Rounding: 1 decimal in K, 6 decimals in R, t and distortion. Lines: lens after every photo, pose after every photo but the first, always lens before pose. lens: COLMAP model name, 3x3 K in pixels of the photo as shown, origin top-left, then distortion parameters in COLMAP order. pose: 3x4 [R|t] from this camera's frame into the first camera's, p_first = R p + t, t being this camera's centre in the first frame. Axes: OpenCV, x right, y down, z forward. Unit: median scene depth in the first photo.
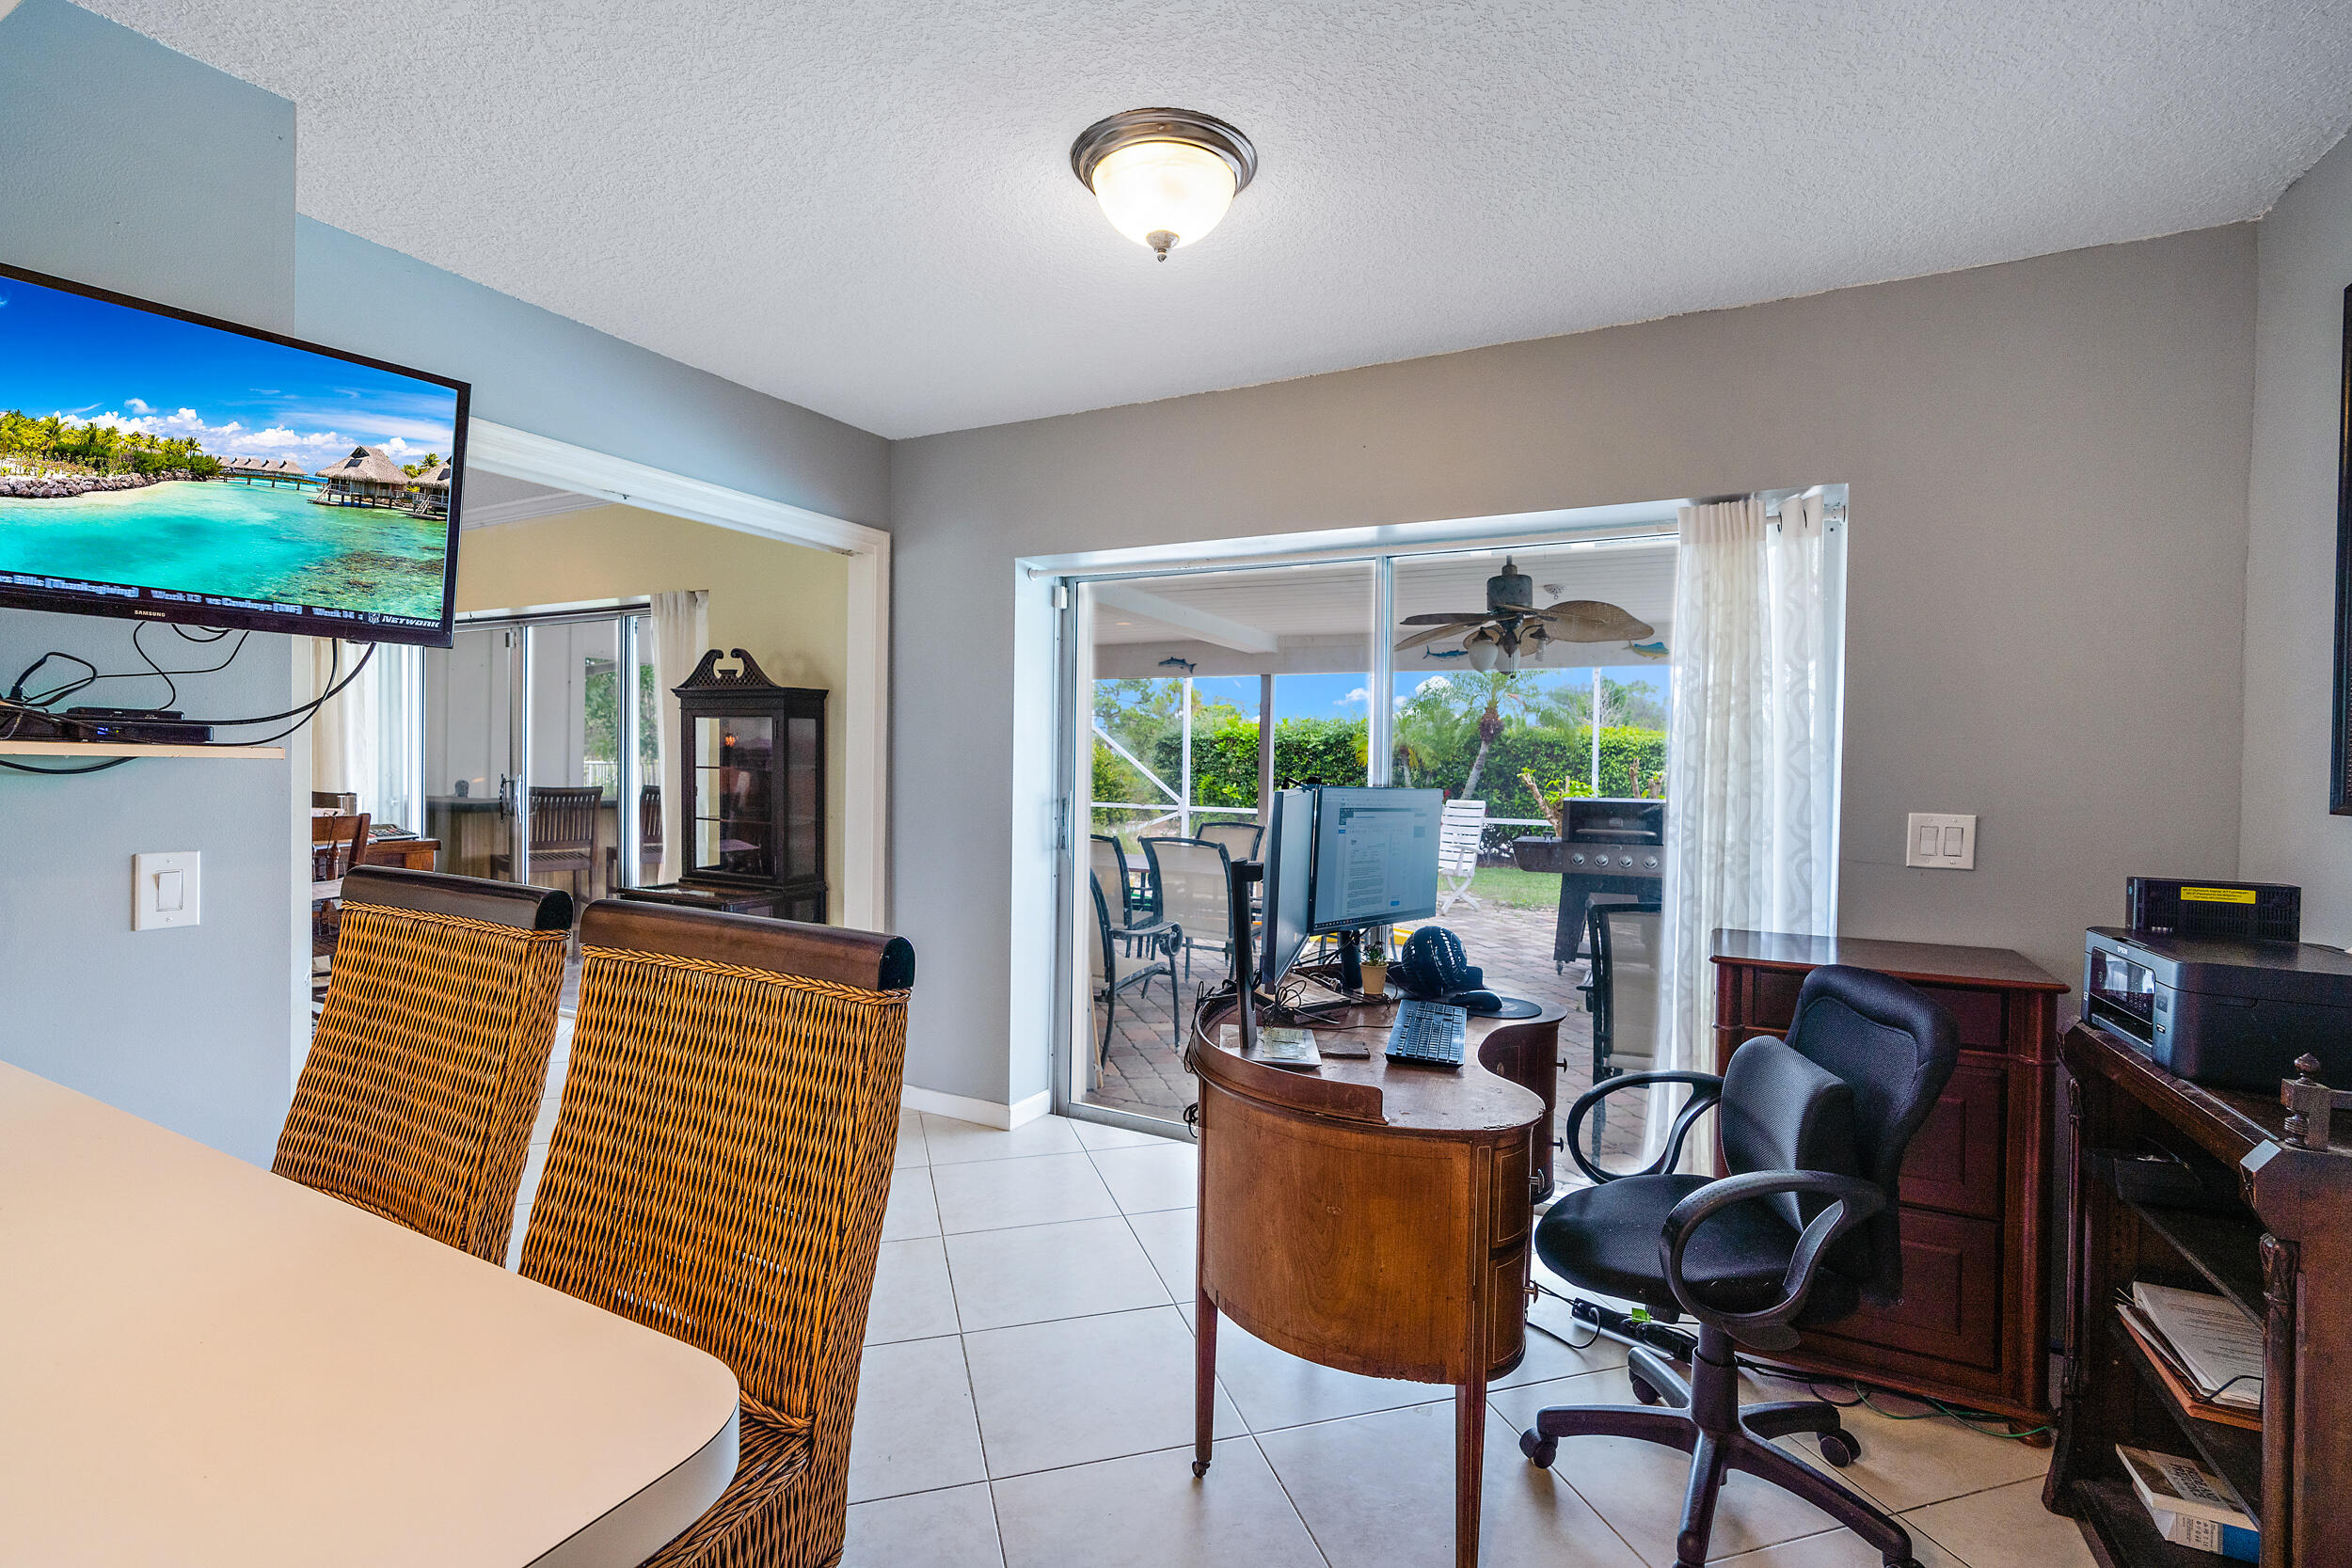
lens RADIAL K [[1045.5, 0, 1176.0], [0, 1045.5, 784.0], [0, 0, 1]] dist [-0.004284, -0.000302]
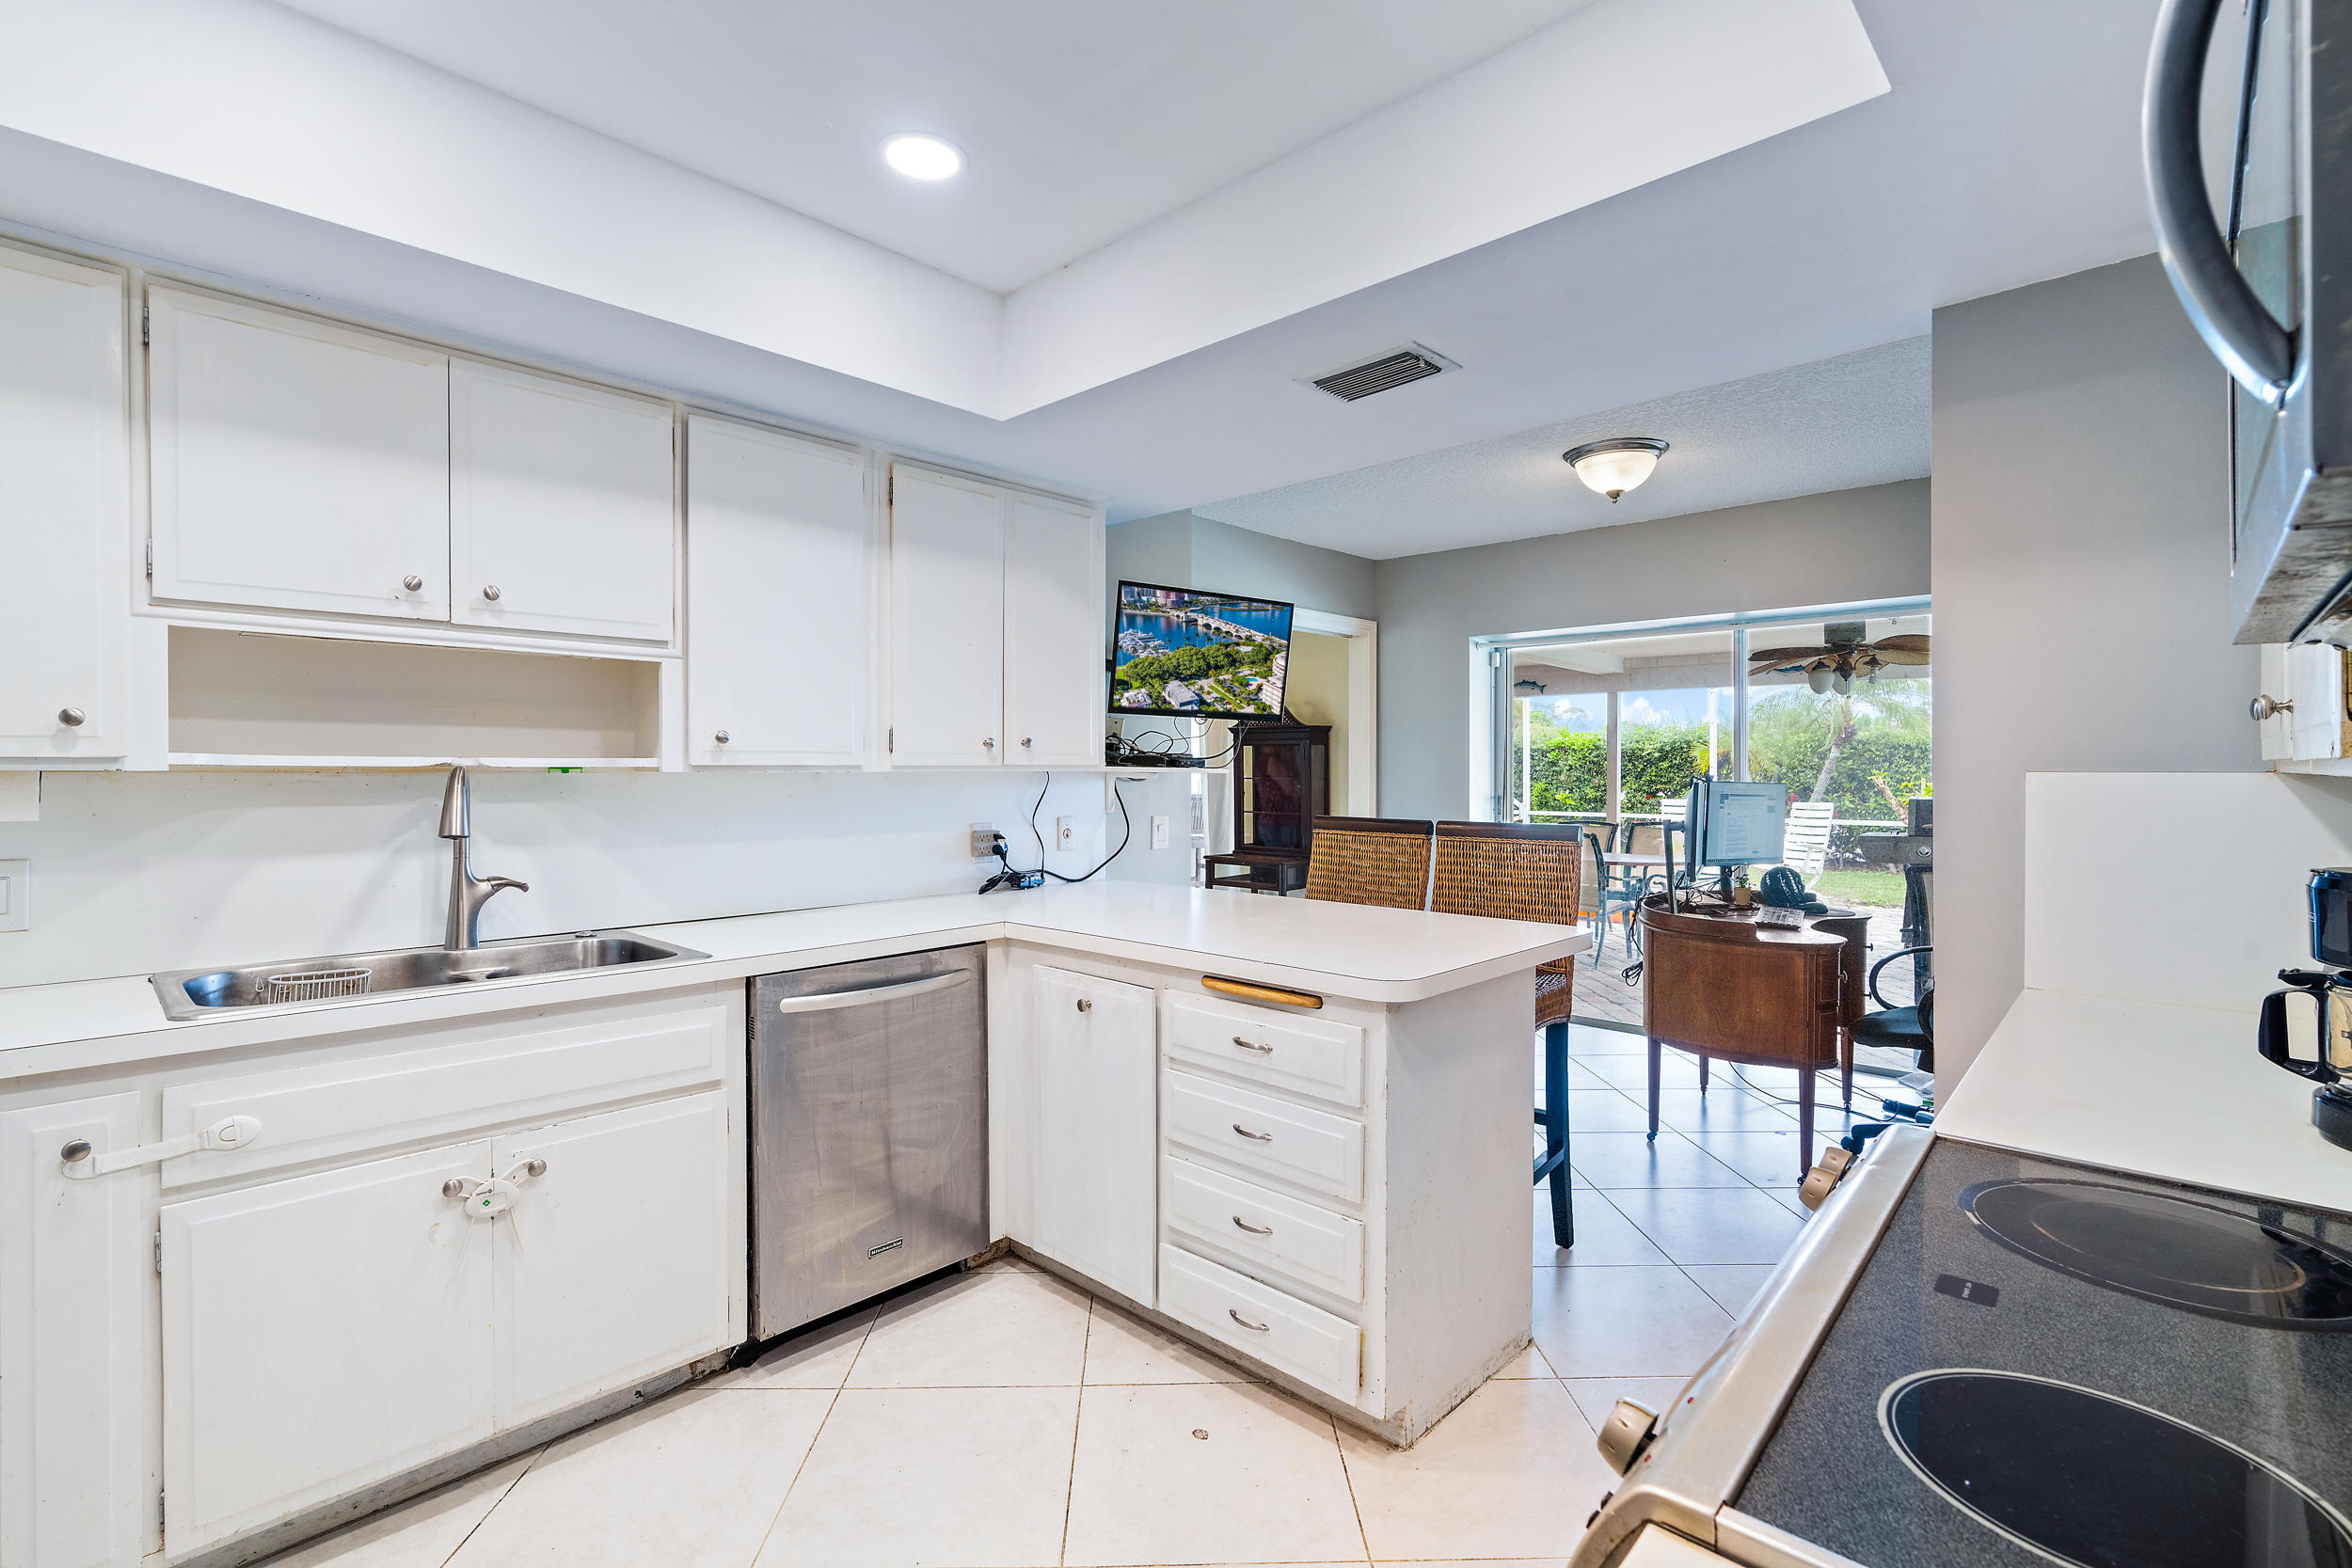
lens RADIAL K [[1063.0, 0, 1174.2], [0, 1063.0, 778.9], [0, 0, 1]] dist [-0.000154, -0.000189]
pose [[0.962559, -0.013236, -0.270751, -0.132551], [0.008896, 0.999812, -0.017252, 0.011370], [0.270928, 0.014197, 0.962495, -0.527102]]
